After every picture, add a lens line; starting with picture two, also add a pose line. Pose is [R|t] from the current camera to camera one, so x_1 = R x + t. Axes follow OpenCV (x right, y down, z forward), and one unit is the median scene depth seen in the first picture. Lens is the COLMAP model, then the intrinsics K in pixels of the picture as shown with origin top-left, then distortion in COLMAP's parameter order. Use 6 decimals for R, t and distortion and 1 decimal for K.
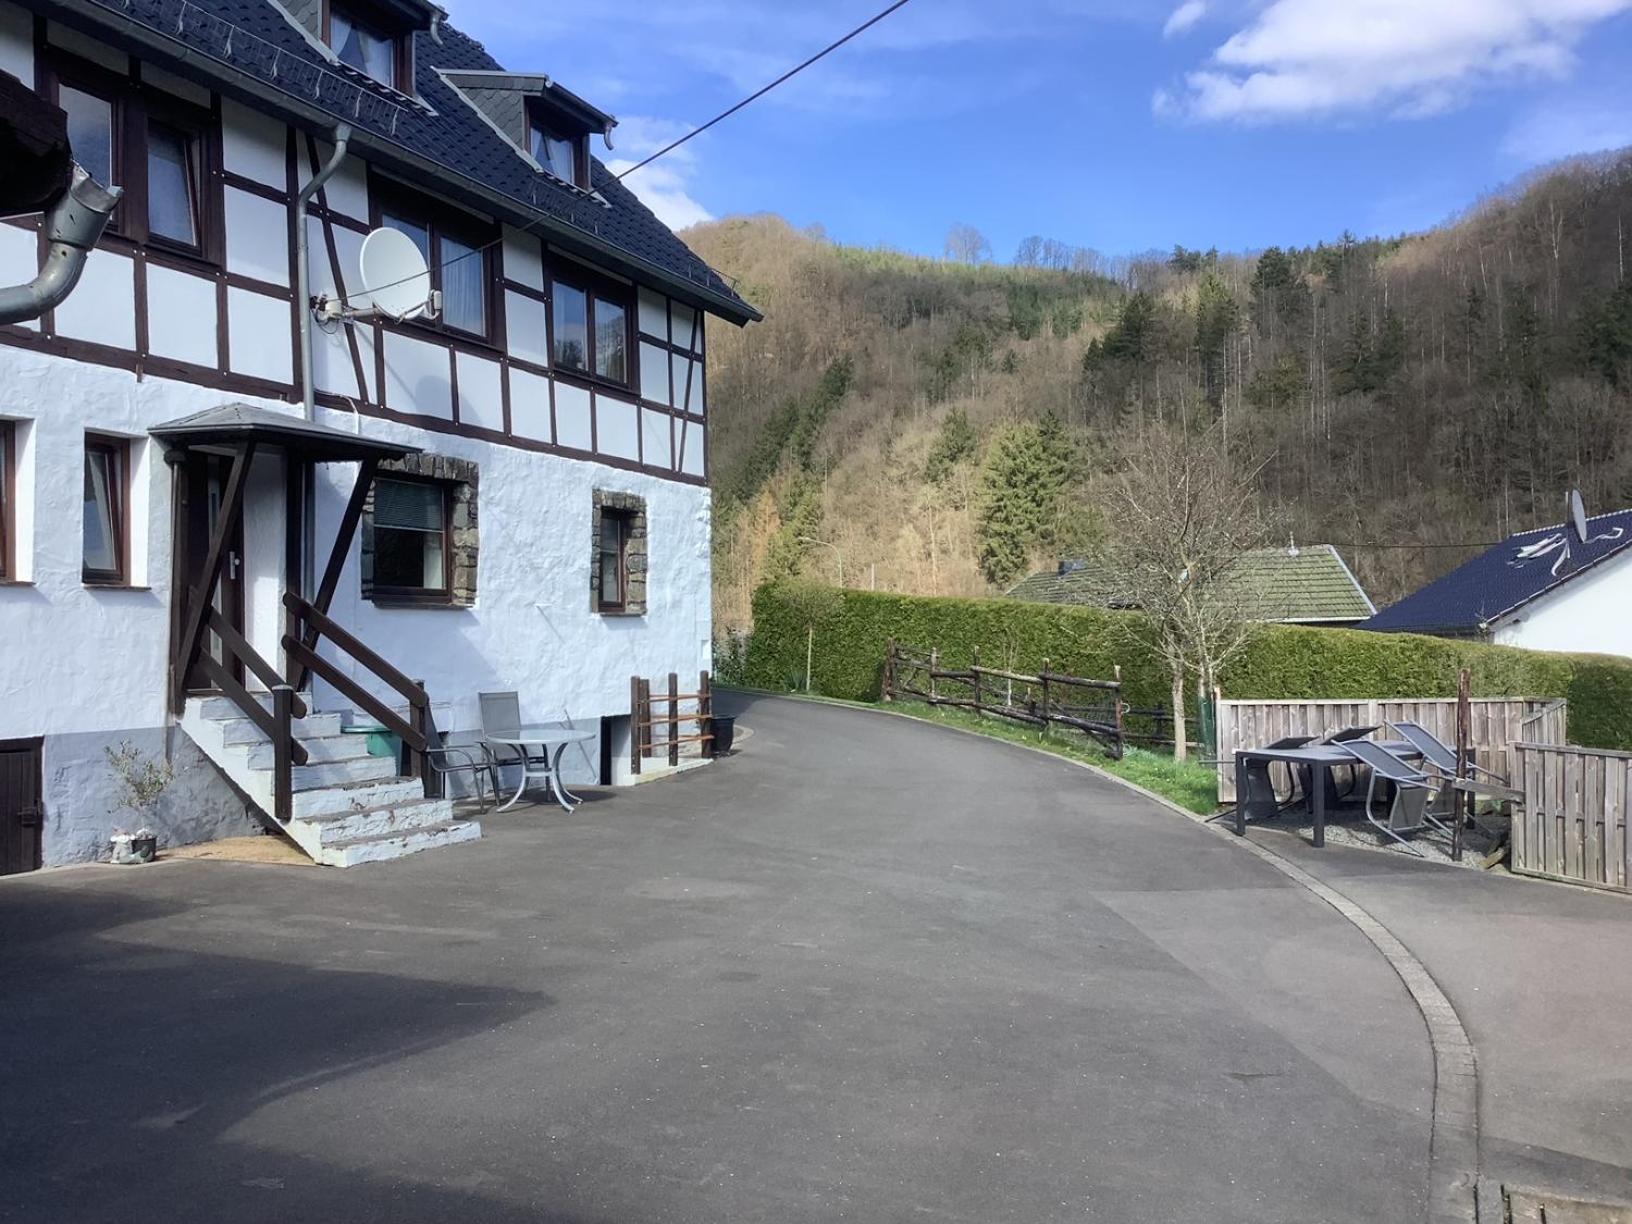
lens RADIAL K [[1463.5, 0, 816.3], [0, 1463.5, 620.7], [0, 0, 1]] dist [0.127284, -0.250925]
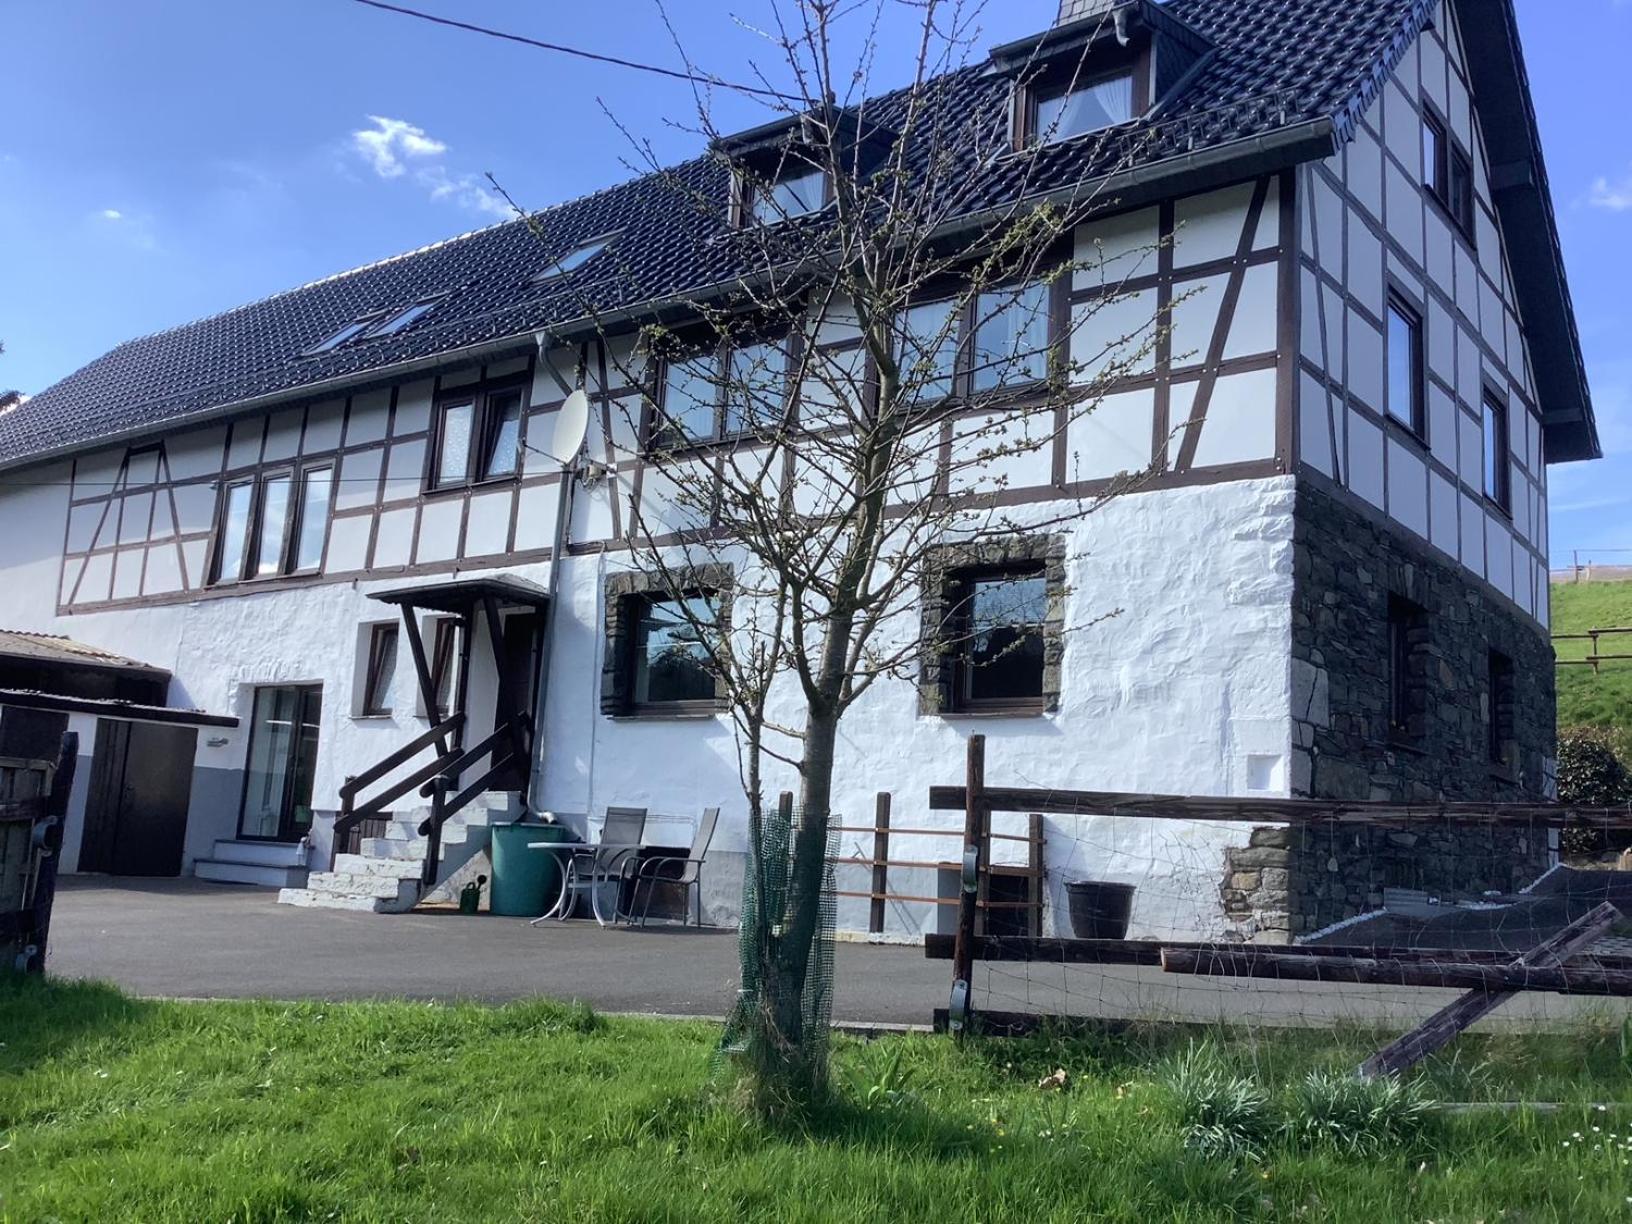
lens RADIAL K [[1463.5, 0, 816.3], [0, 1463.5, 620.7], [0, 0, 1]] dist [0.127284, -0.250925]
pose [[-0.258002, -0.168136, -0.951402, 0.556439], [-0.045699, 0.985762, -0.161816, 0.068048], [0.965063, 0.001729, -0.262012, 1.135814]]
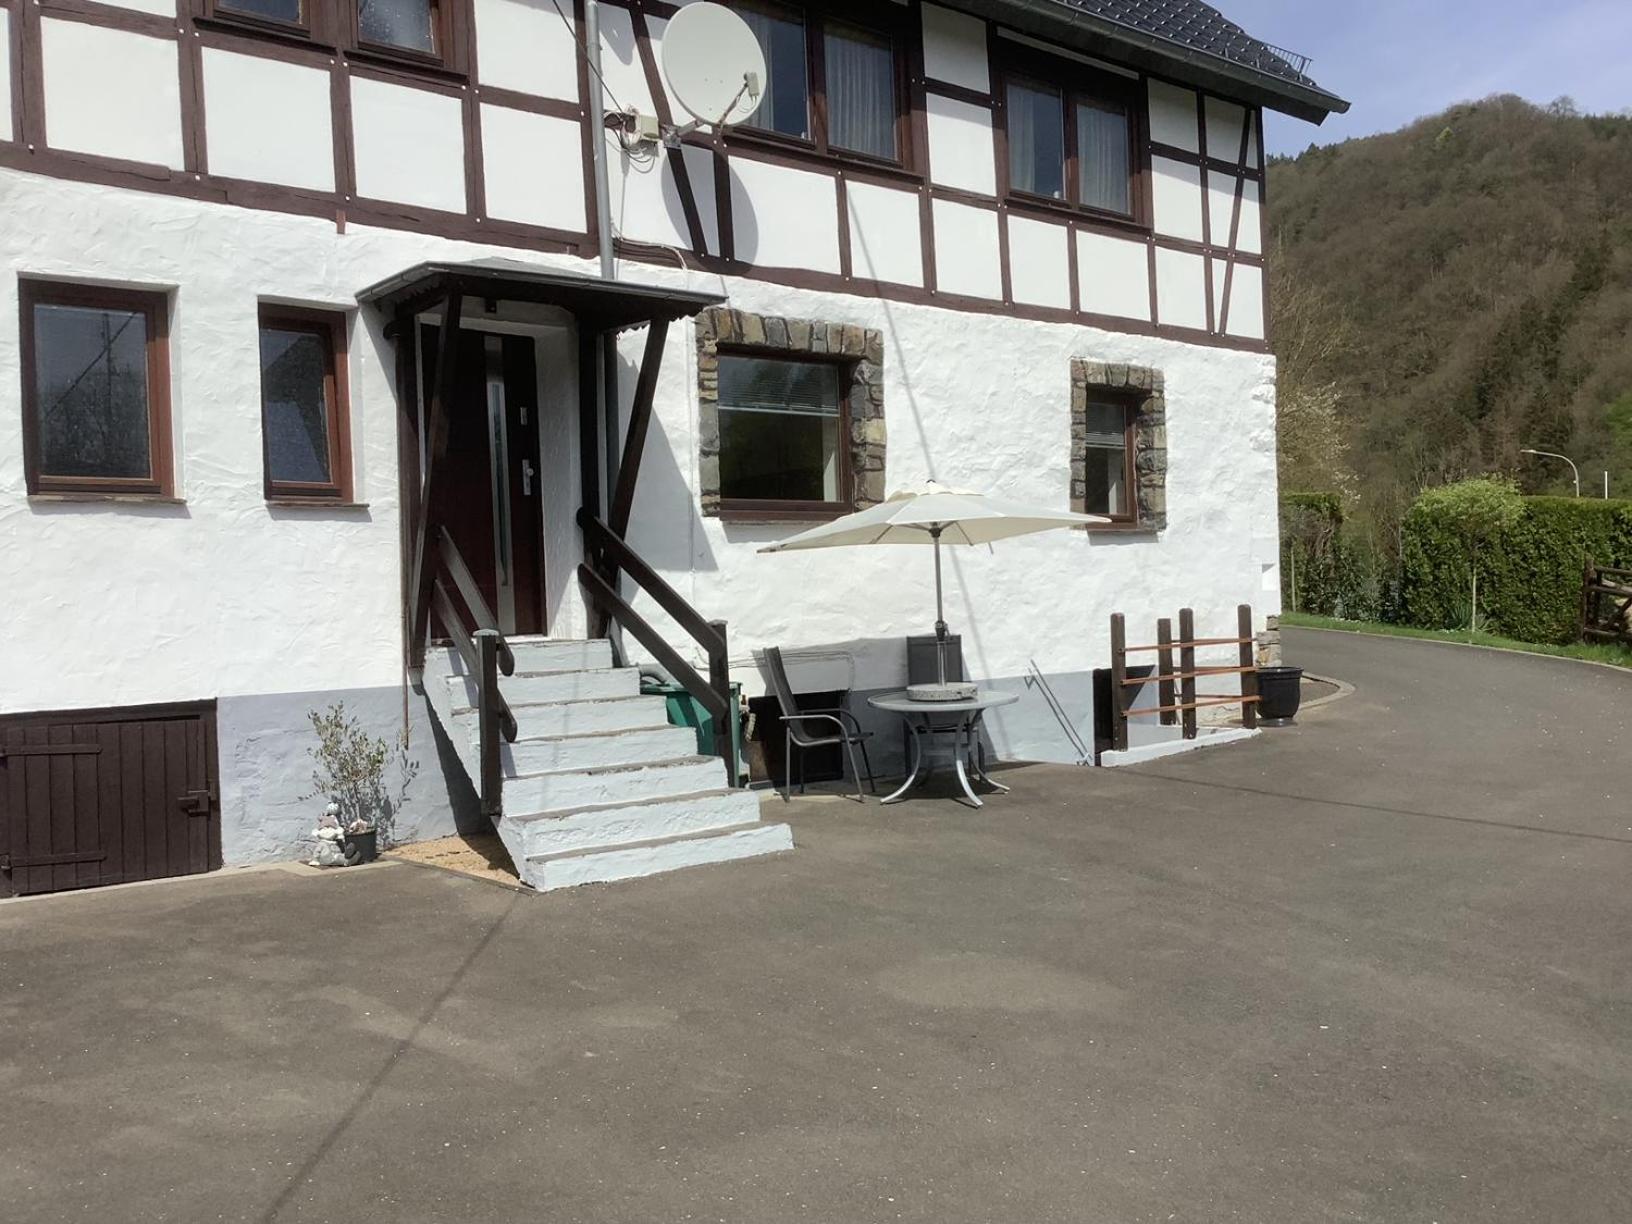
lens RADIAL K [[1463.5, 0, 816.3], [0, 1463.5, 620.7], [0, 0, 1]] dist [0.127284, -0.250925]
pose [[0.889823, -0.016014, -0.456026, 0.067835], [0.032288, 0.999089, 0.027917, 0.015597], [0.455163, -0.039565, 0.889529, 0.279968]]
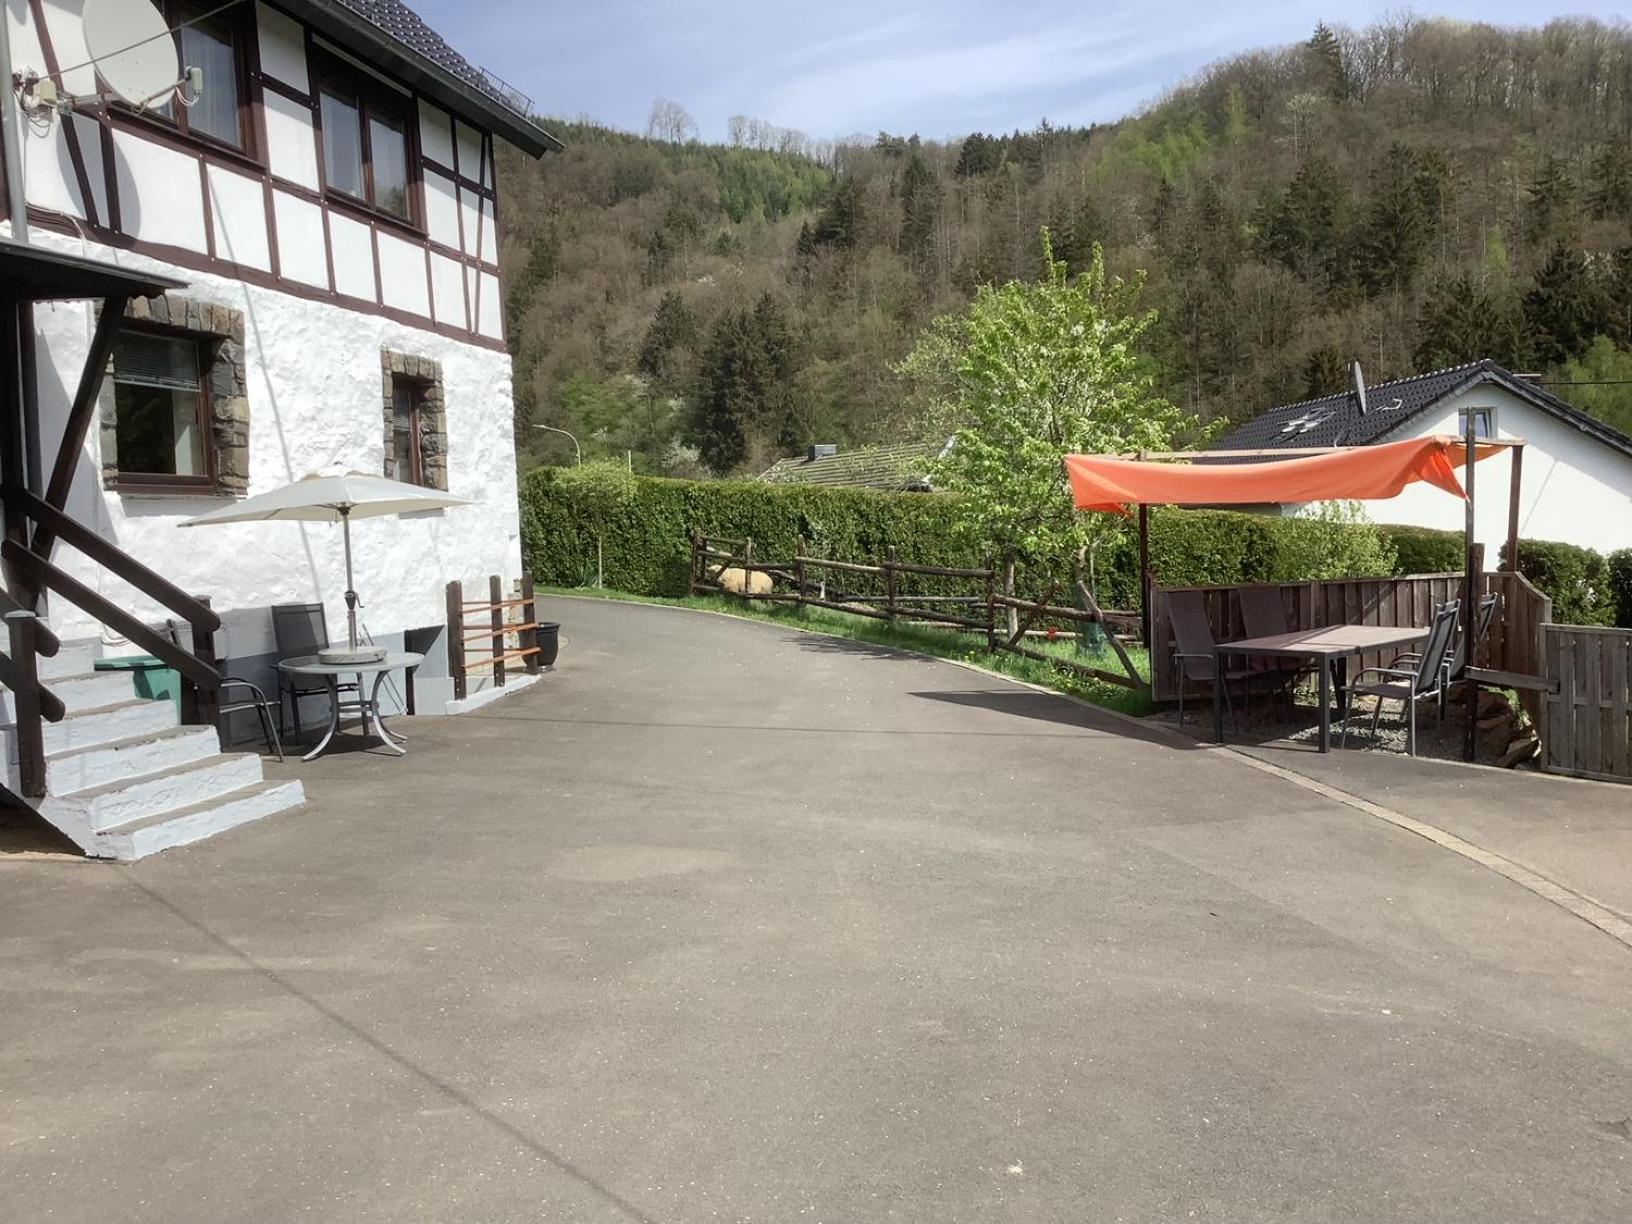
lens RADIAL K [[1463.5, 0, 816.3], [0, 1463.5, 620.7], [0, 0, 1]] dist [0.127284, -0.250925]
pose [[0.980871, -0.037172, 0.191076, -0.078269], [0.022870, 0.996806, 0.076521, 0.001667], [-0.193310, -0.070687, 0.978588, 0.147553]]
